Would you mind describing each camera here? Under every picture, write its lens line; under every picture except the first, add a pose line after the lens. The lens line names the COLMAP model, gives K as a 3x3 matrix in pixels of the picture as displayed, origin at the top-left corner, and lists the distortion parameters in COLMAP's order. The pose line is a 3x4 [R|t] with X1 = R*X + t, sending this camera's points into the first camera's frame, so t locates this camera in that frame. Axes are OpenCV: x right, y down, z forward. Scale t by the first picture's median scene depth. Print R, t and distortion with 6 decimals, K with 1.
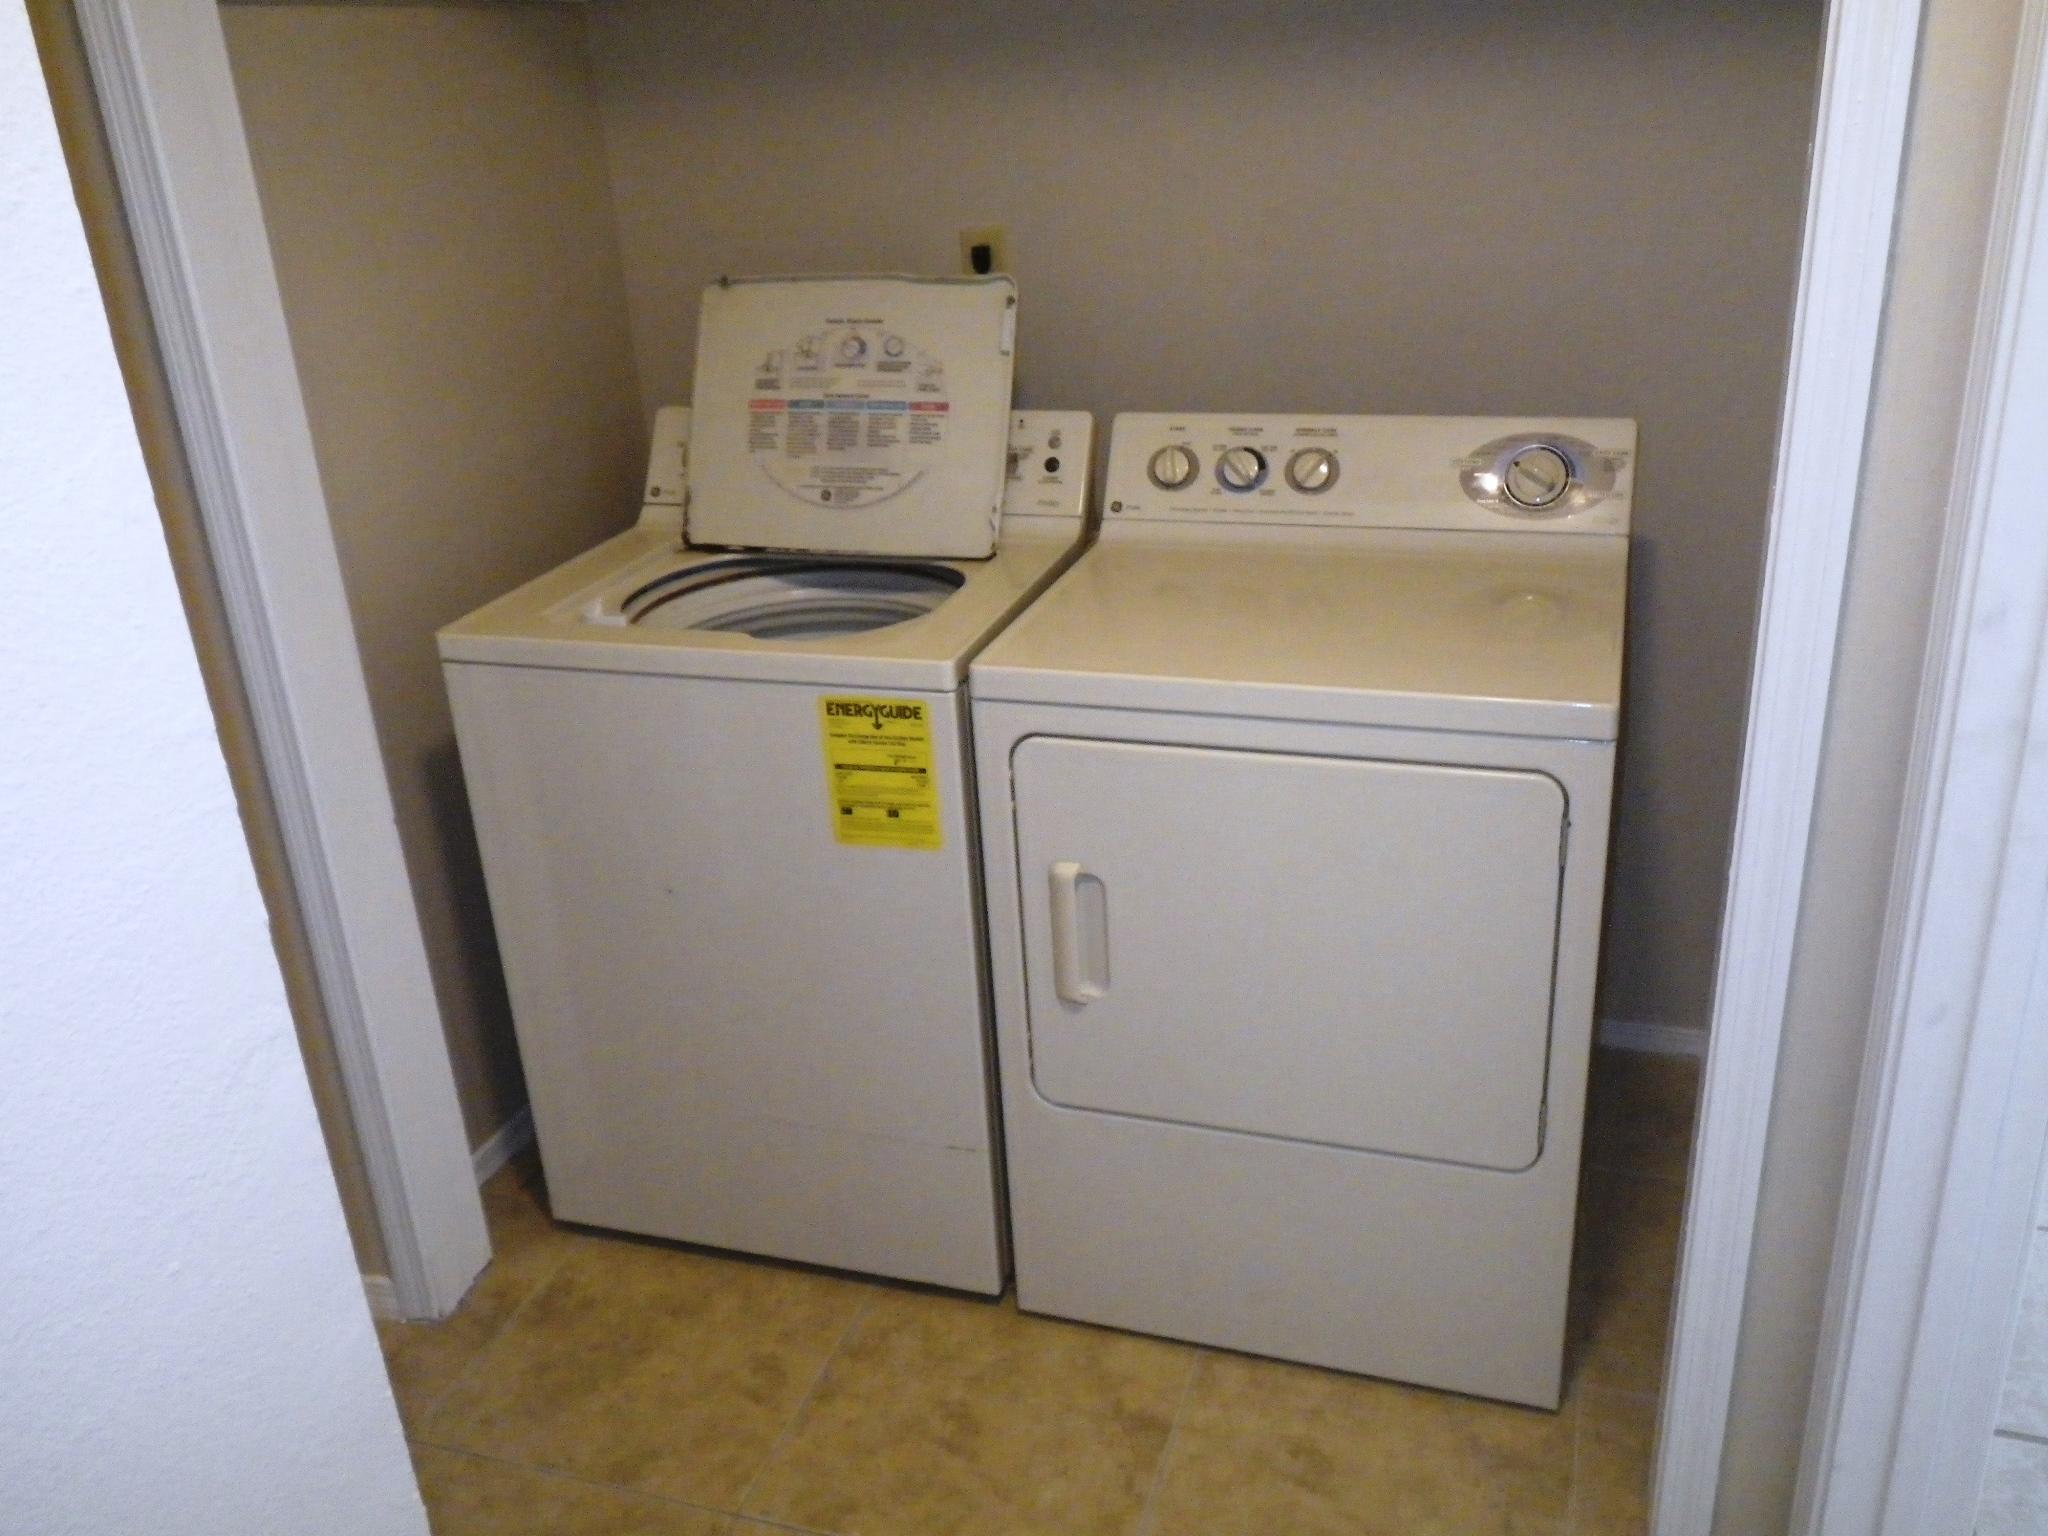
lens RADIAL K [[1682.9, 0, 1025.1], [0, 1682.9, 759.6], [0, 0, 1]] dist [-0.002693, -0.004287]
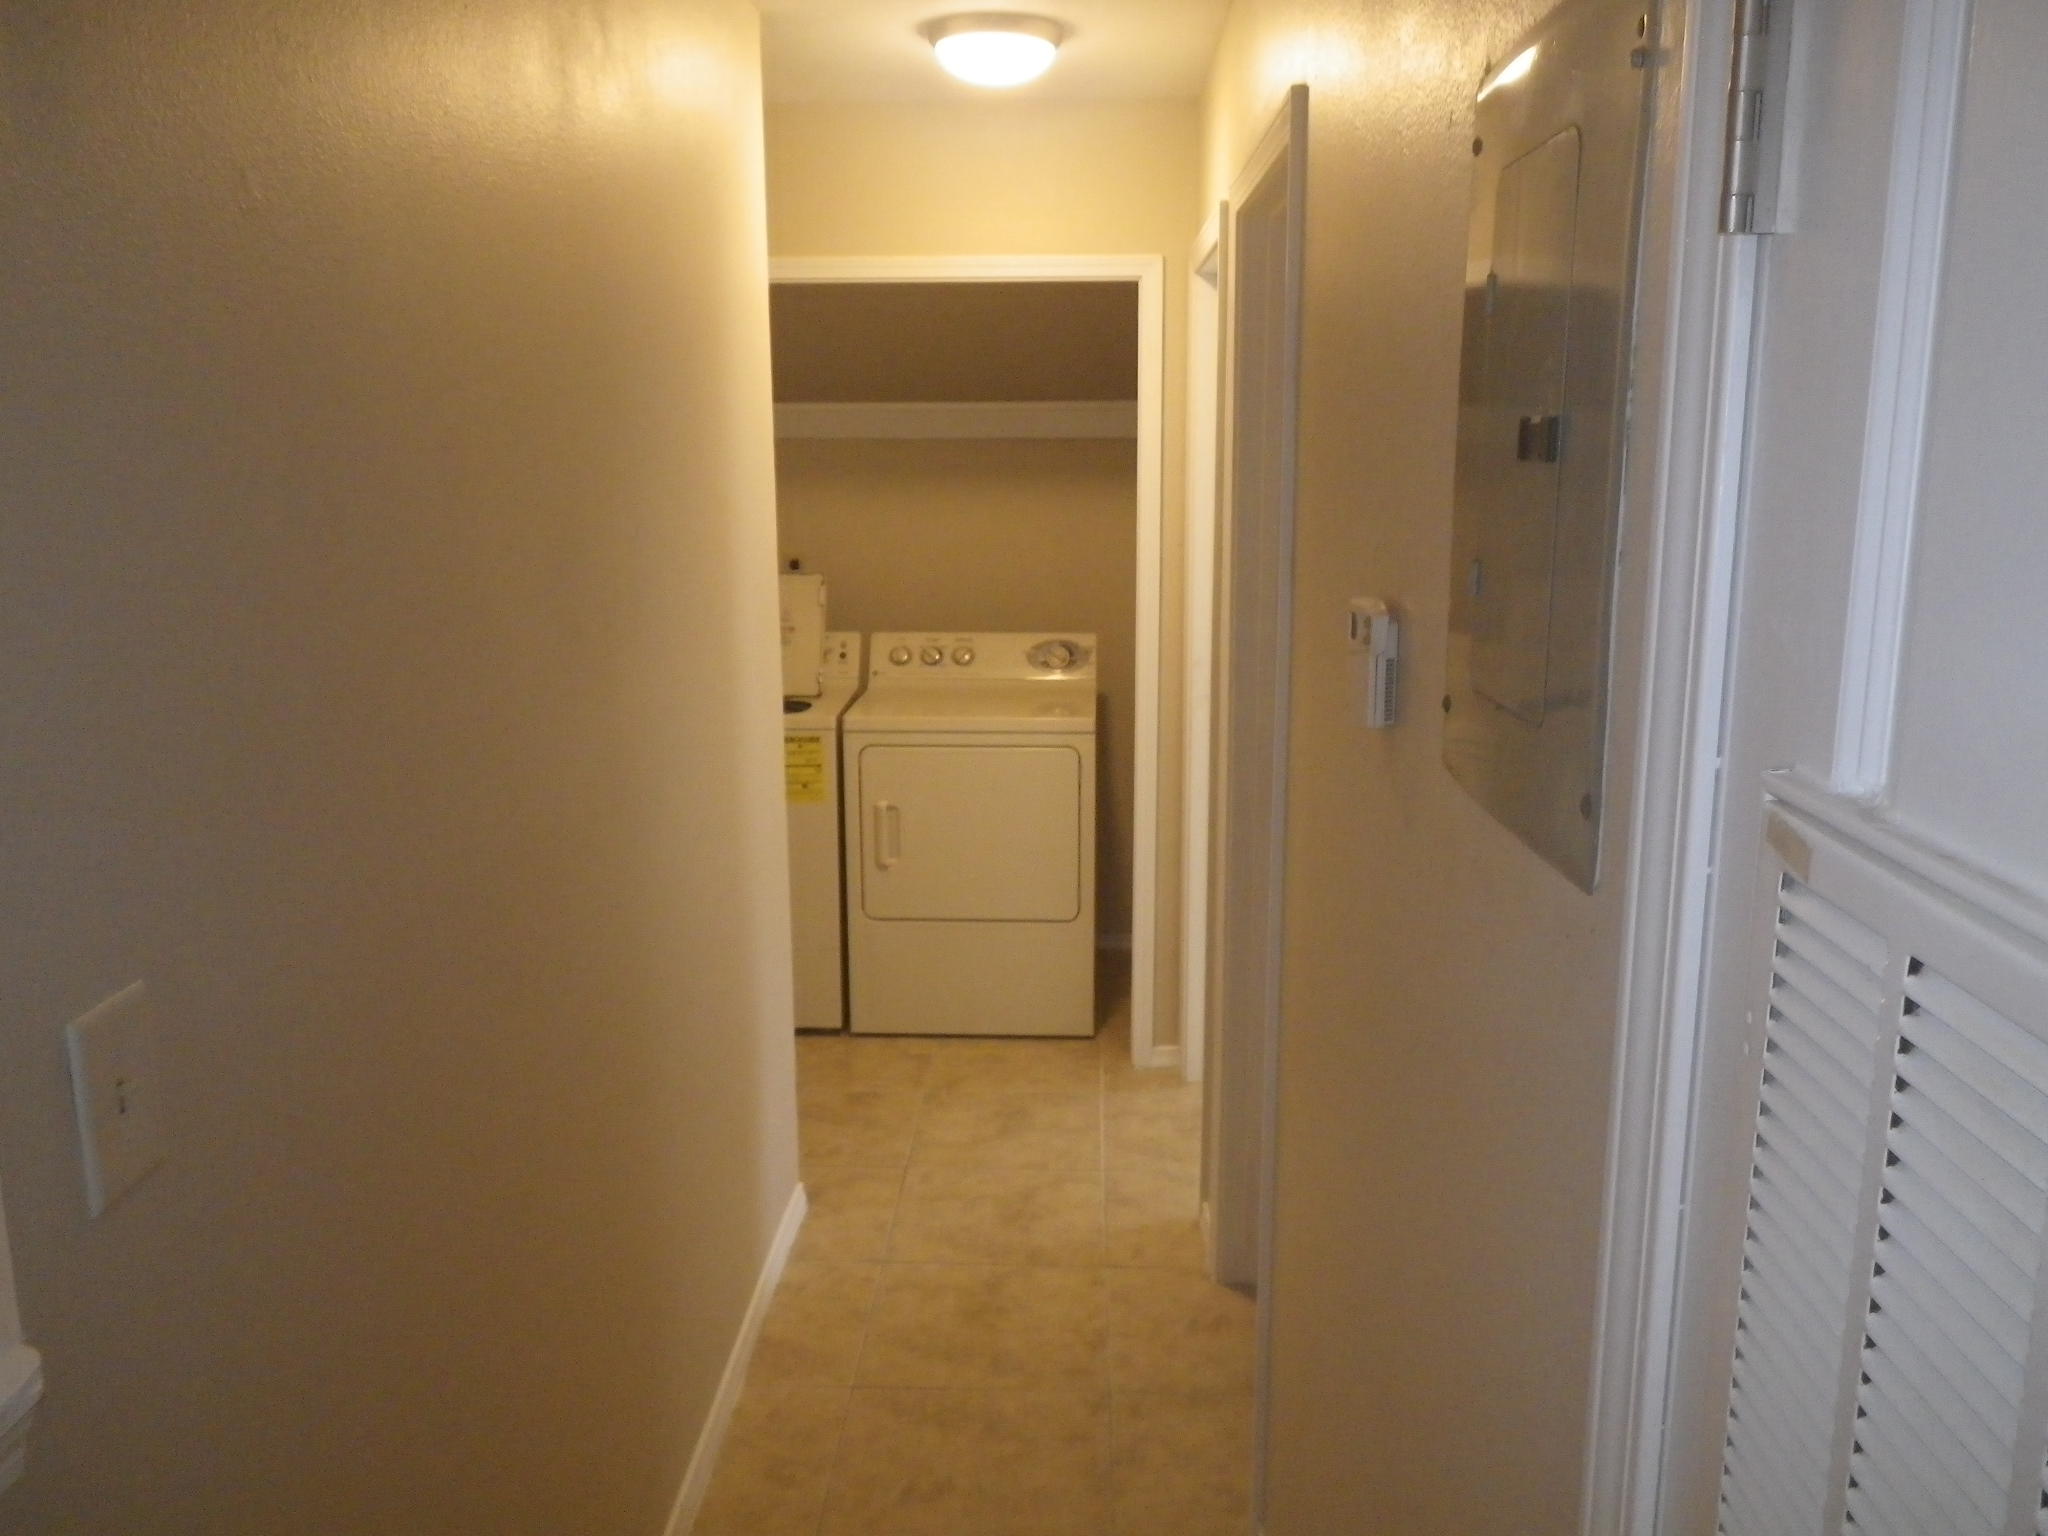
lens RADIAL K [[1682.9, 0, 1022.6], [0, 1682.9, 770.7], [0, 0, 1]] dist [-0.002693, -0.004287]
pose [[0.959833, -0.005396, 0.280520, -0.389357], [0.061465, 0.979573, -0.191467, 0.418460], [-0.273756, 0.201018, 0.940558, -1.122606]]
